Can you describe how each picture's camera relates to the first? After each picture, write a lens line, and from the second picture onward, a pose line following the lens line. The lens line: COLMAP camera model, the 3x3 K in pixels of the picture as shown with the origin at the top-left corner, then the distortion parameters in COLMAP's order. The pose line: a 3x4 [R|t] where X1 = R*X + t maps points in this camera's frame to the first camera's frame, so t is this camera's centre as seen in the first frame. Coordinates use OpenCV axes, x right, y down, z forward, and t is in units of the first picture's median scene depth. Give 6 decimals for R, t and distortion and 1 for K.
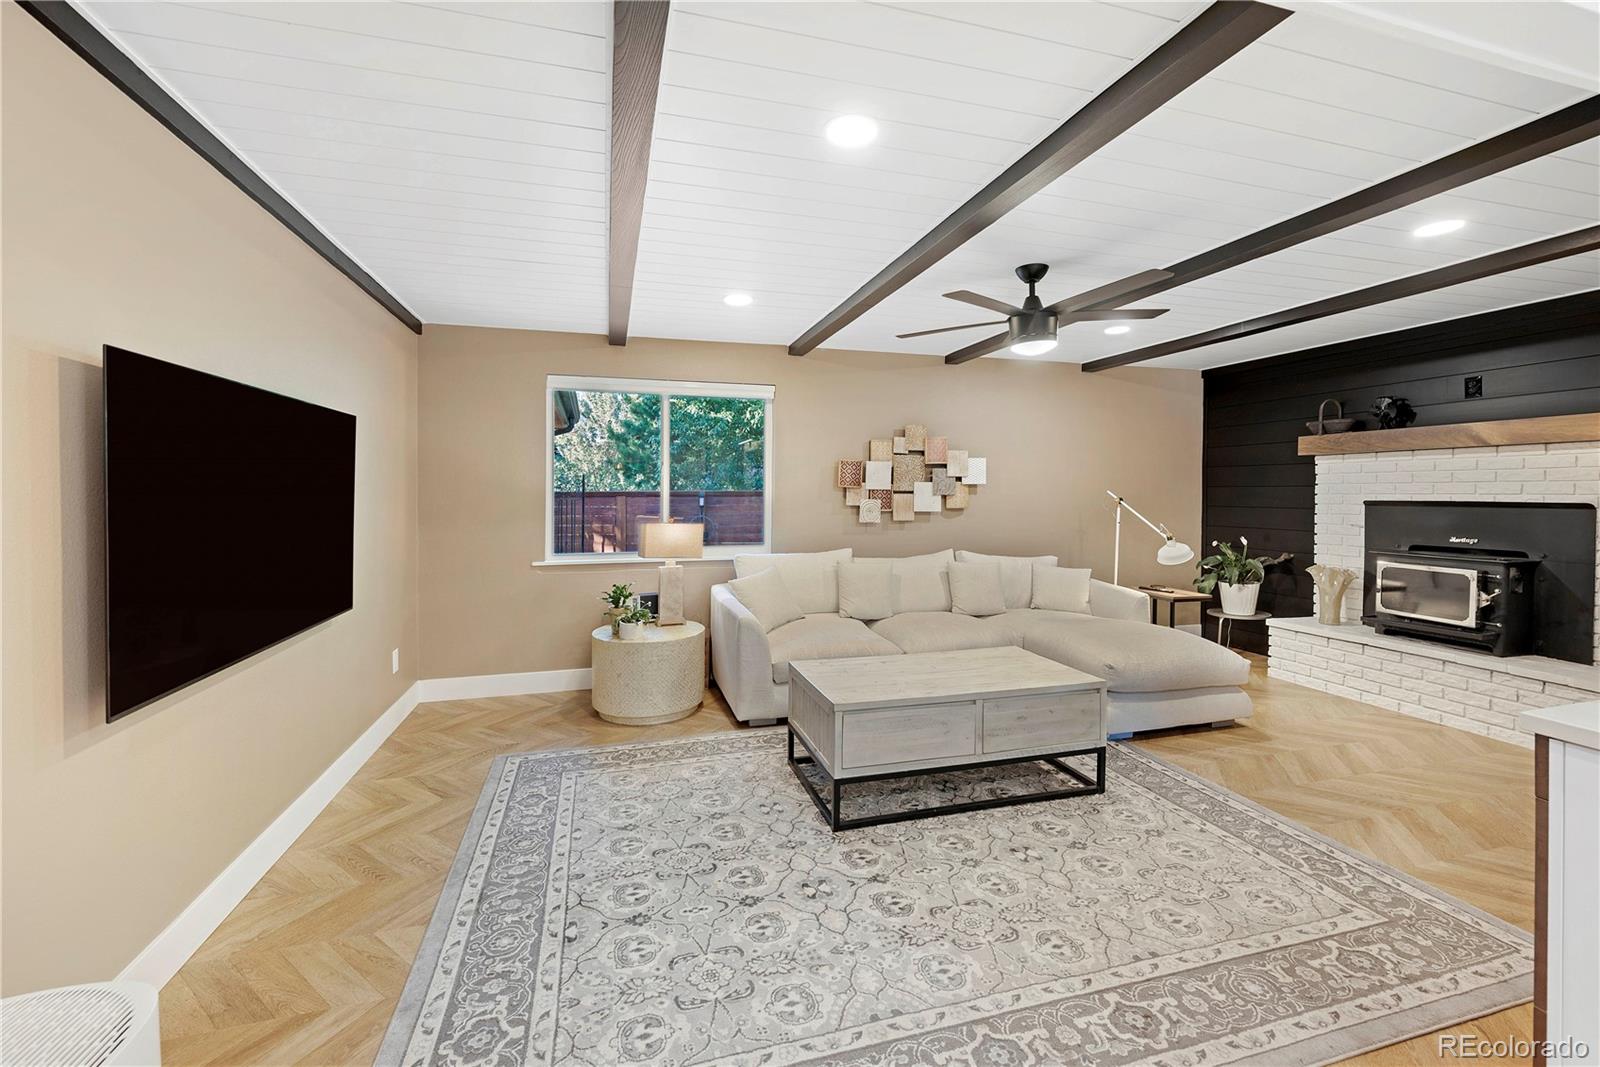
lens RADIAL K [[625.8, 0, 767.3], [0, 625.8, 493.8], [0, 0, 1]] dist [0.001421, -0.000073]
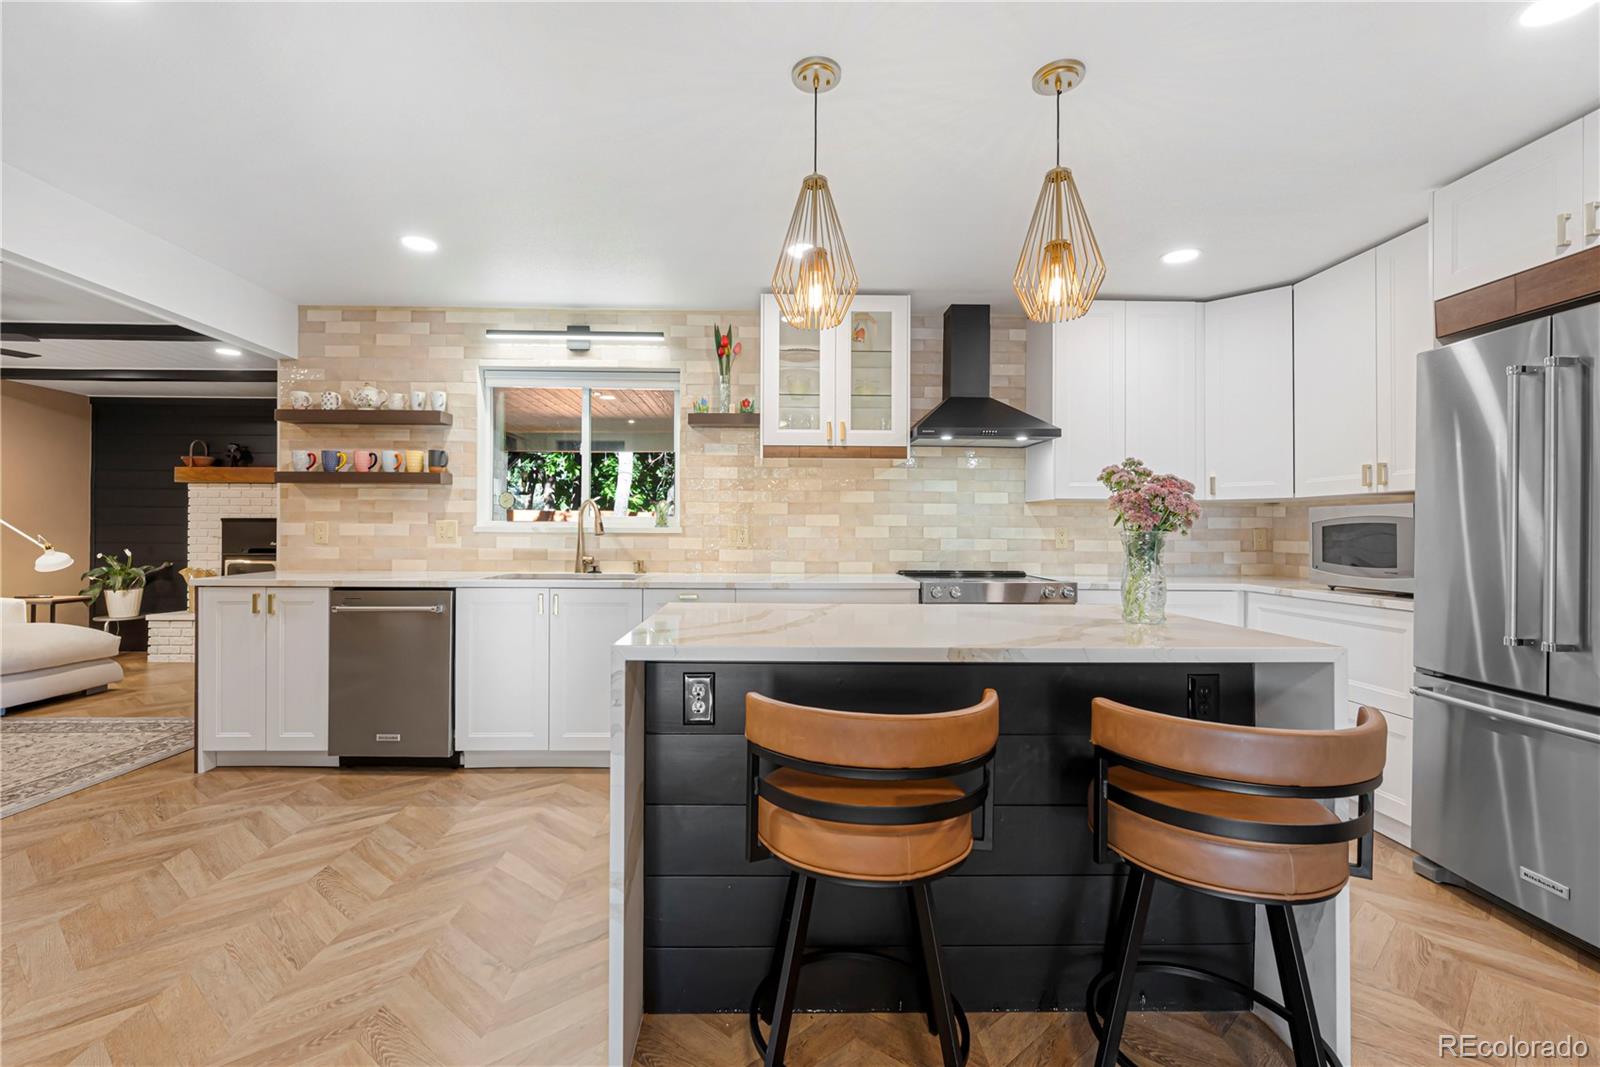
lens RADIAL K [[744.6, 0, 793.9], [0, 744.6, 538.4], [0, 0, 1]] dist [-0.003582, -0.000449]
pose [[0.226849, 0.003998, 0.973922, -0.311566], [0.003932, 0.999980, -0.005021, 0.063578], [-0.973922, 0.004969, 0.226829, -0.536491]]
